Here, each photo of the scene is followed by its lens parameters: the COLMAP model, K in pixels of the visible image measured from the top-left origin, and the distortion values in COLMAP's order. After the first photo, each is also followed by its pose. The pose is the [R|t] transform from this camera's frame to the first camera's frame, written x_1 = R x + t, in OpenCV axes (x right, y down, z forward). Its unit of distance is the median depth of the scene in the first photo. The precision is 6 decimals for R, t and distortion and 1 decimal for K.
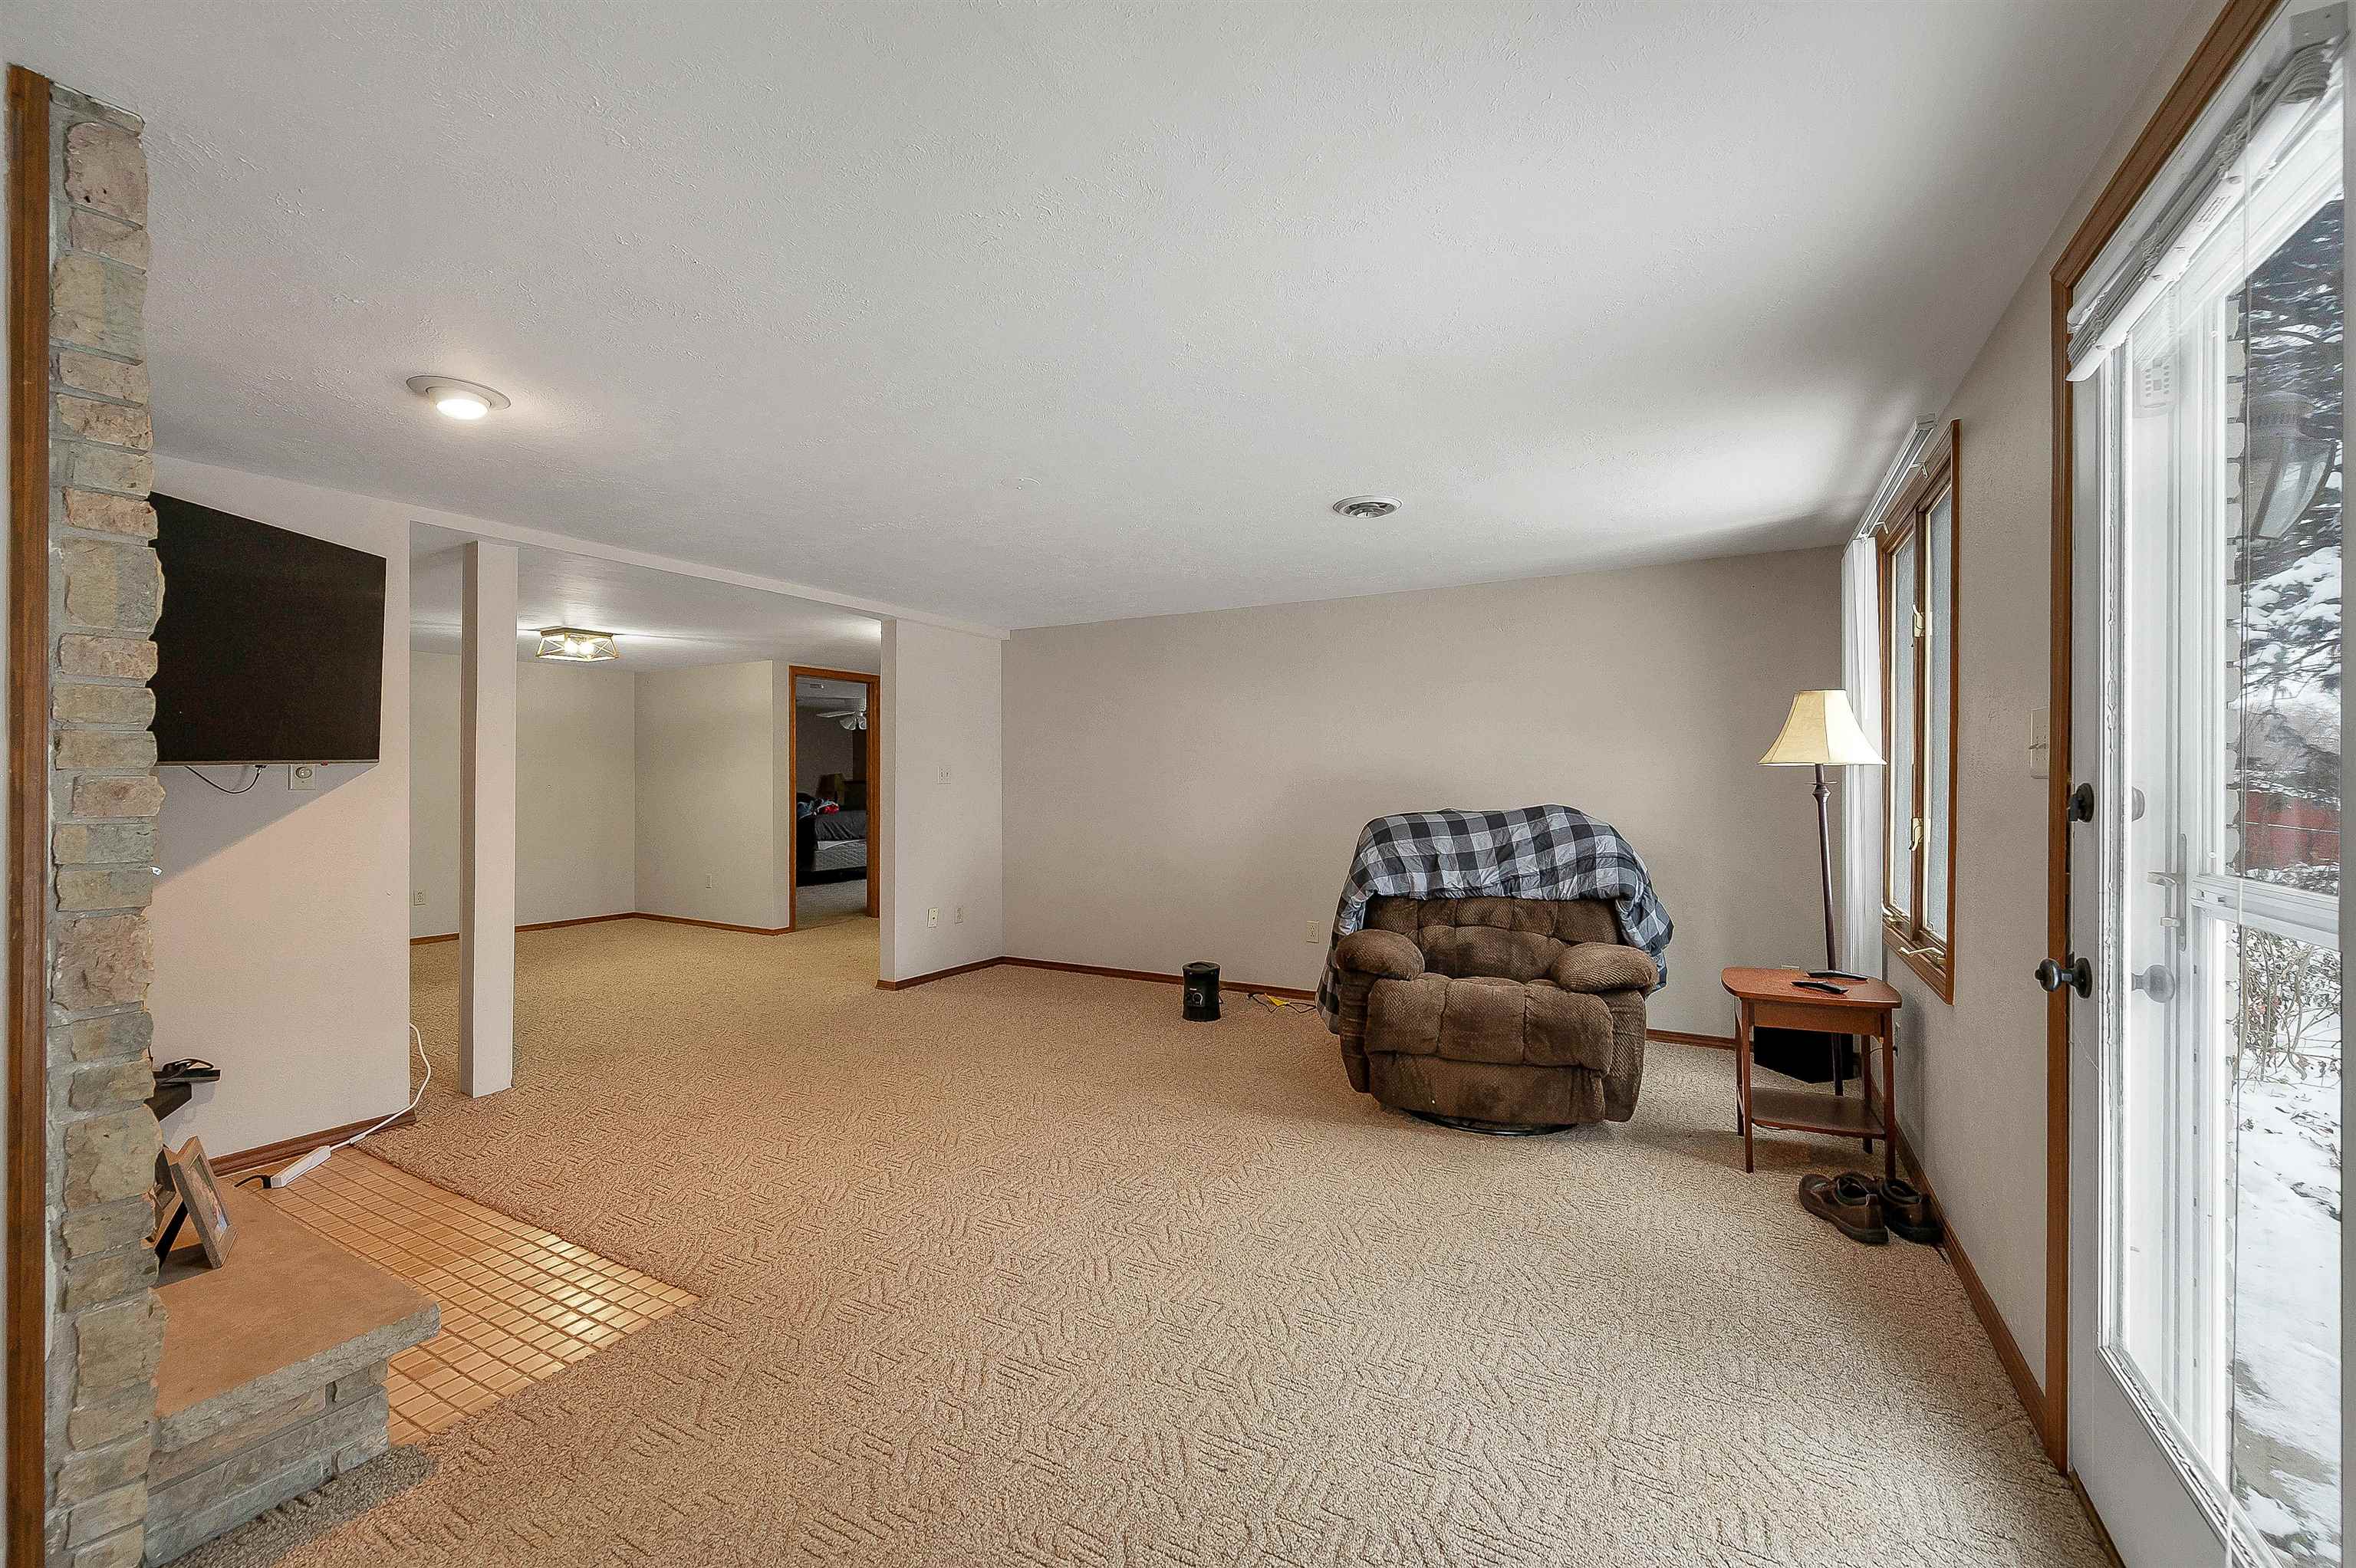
lens RADIAL K [[955.7, 0, 1189.7], [0, 955.7, 789.7], [0, 0, 1]] dist [-0.001389, 0.000371]
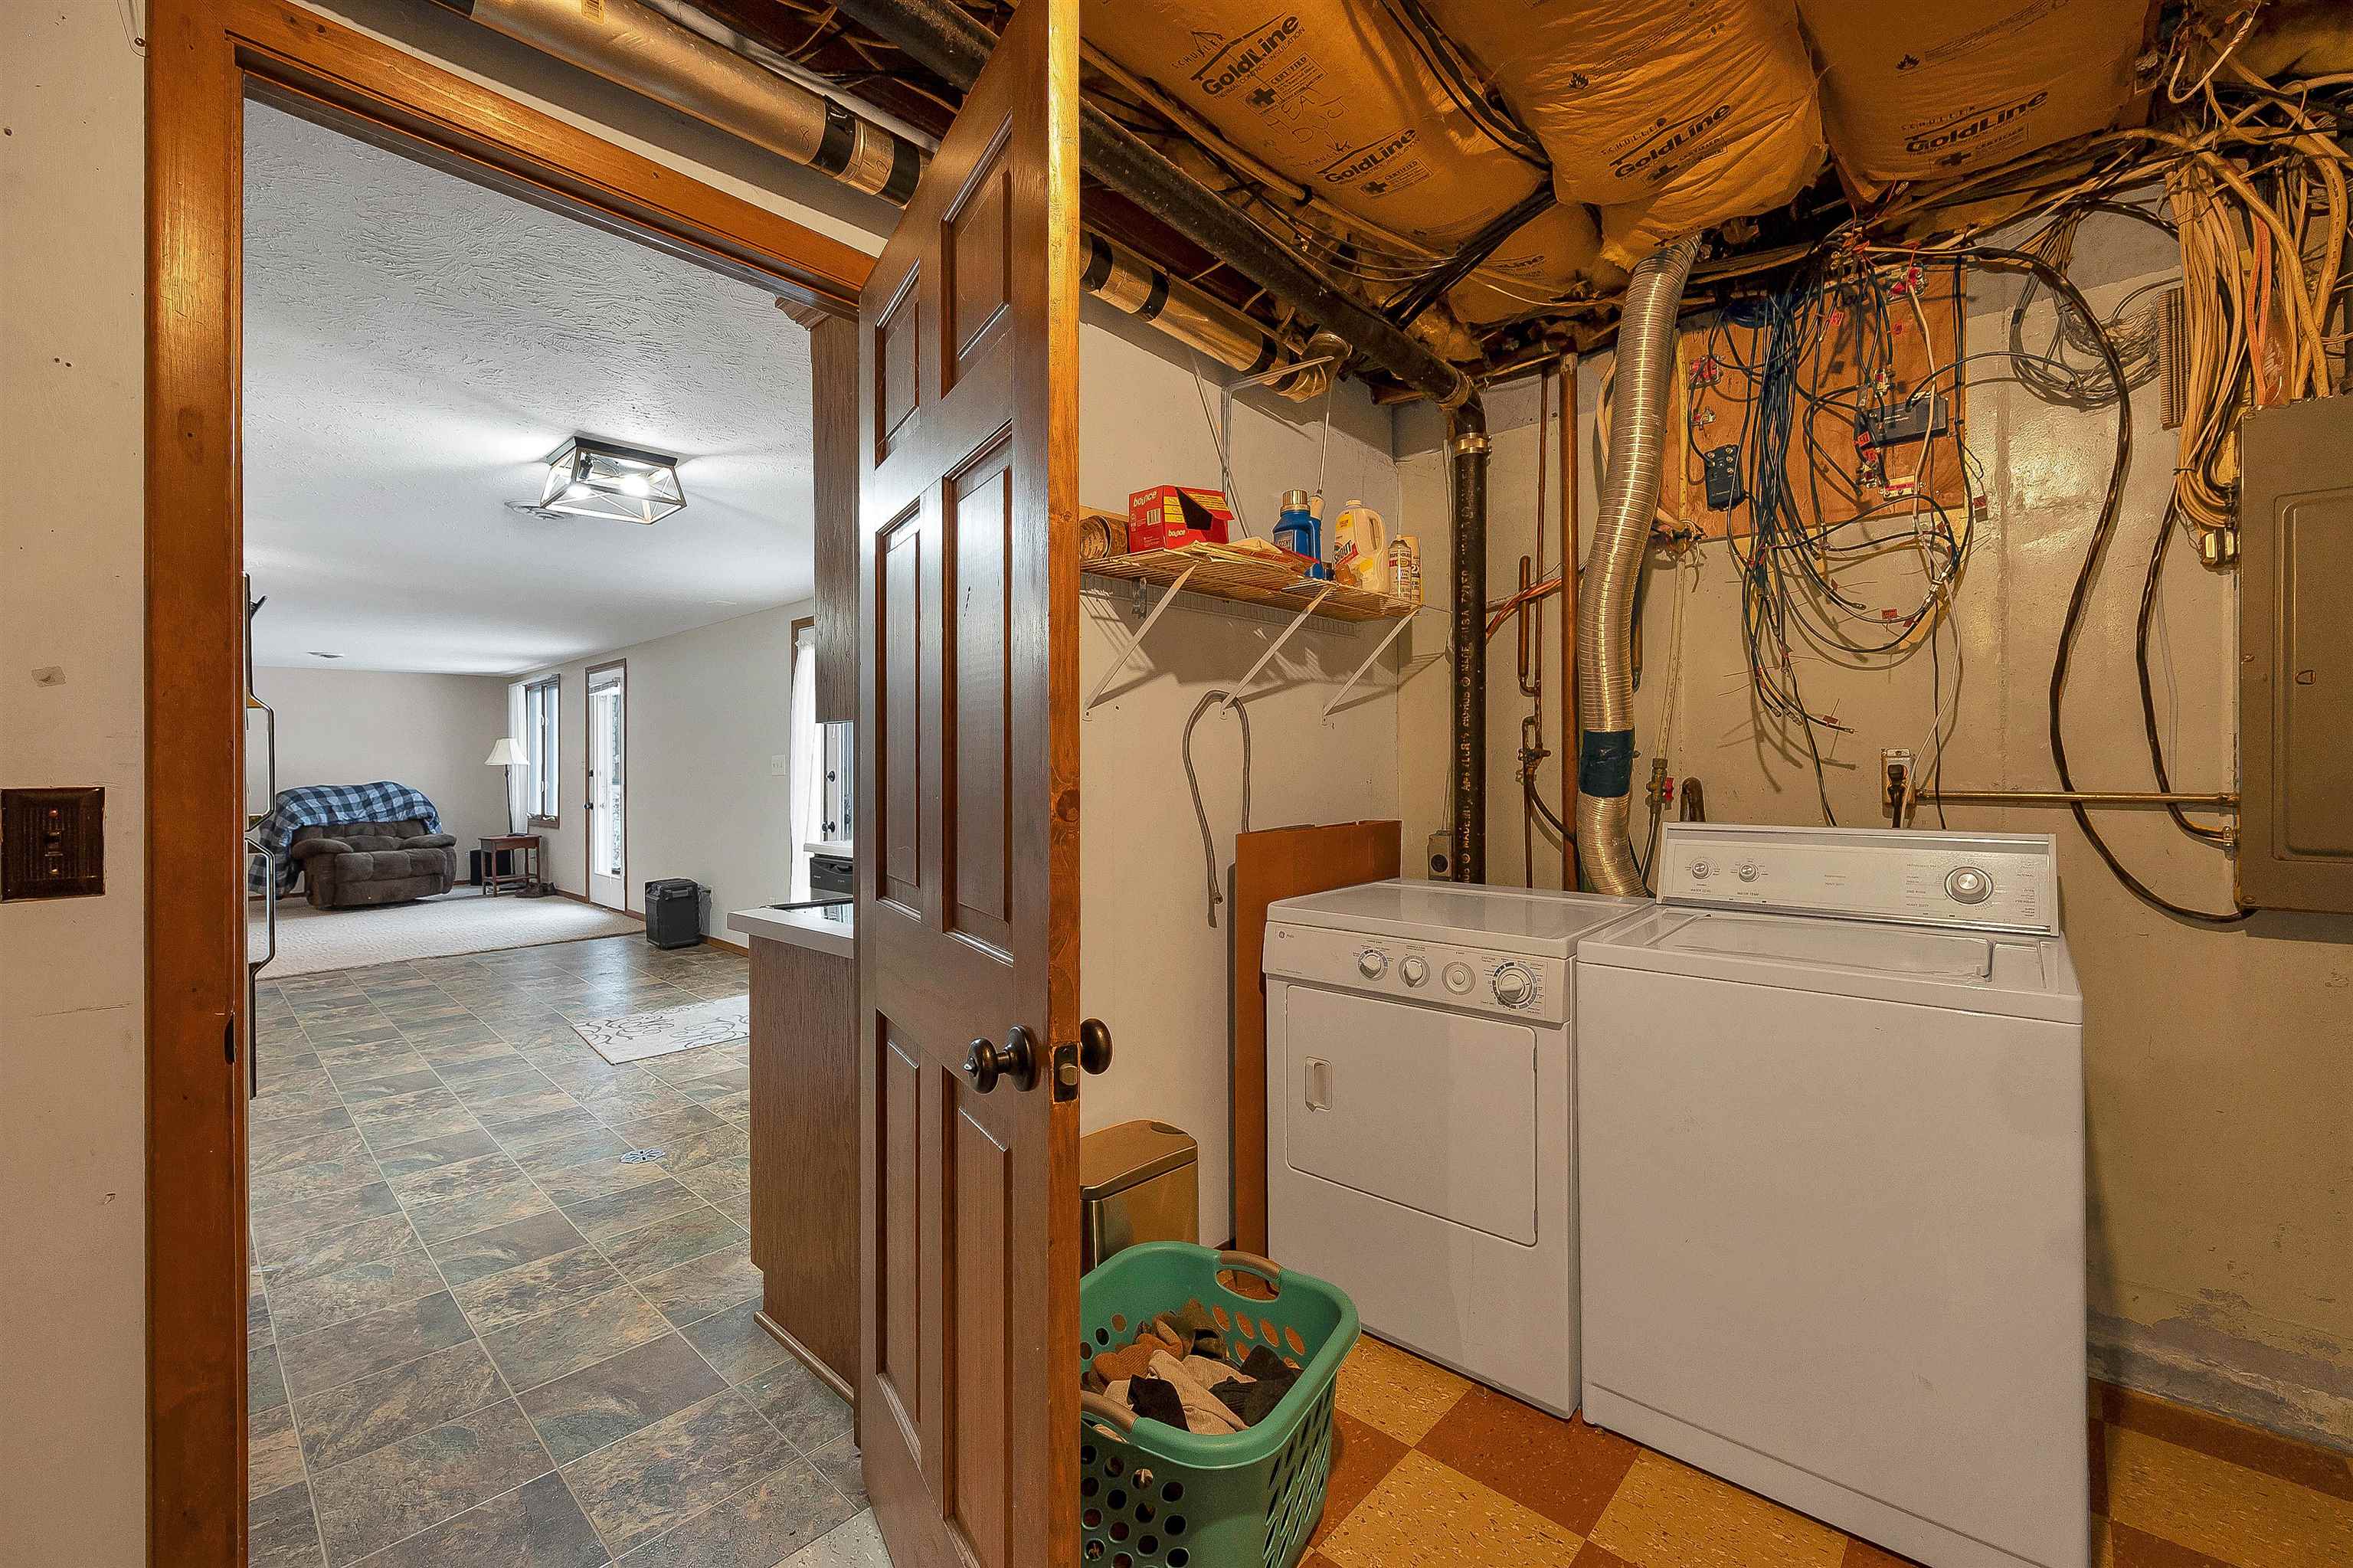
lens RADIAL K [[954.7, 0, 1185.8], [0, 954.7, 768.1], [0, 0, 1]] dist [-0.001389, 0.000371]
pose [[0.234580, -0.003350, 0.972091, -1.452190], [0.018644, 0.999826, -0.001053, 0.022286], [-0.971918, 0.018371, 0.234602, -1.458649]]
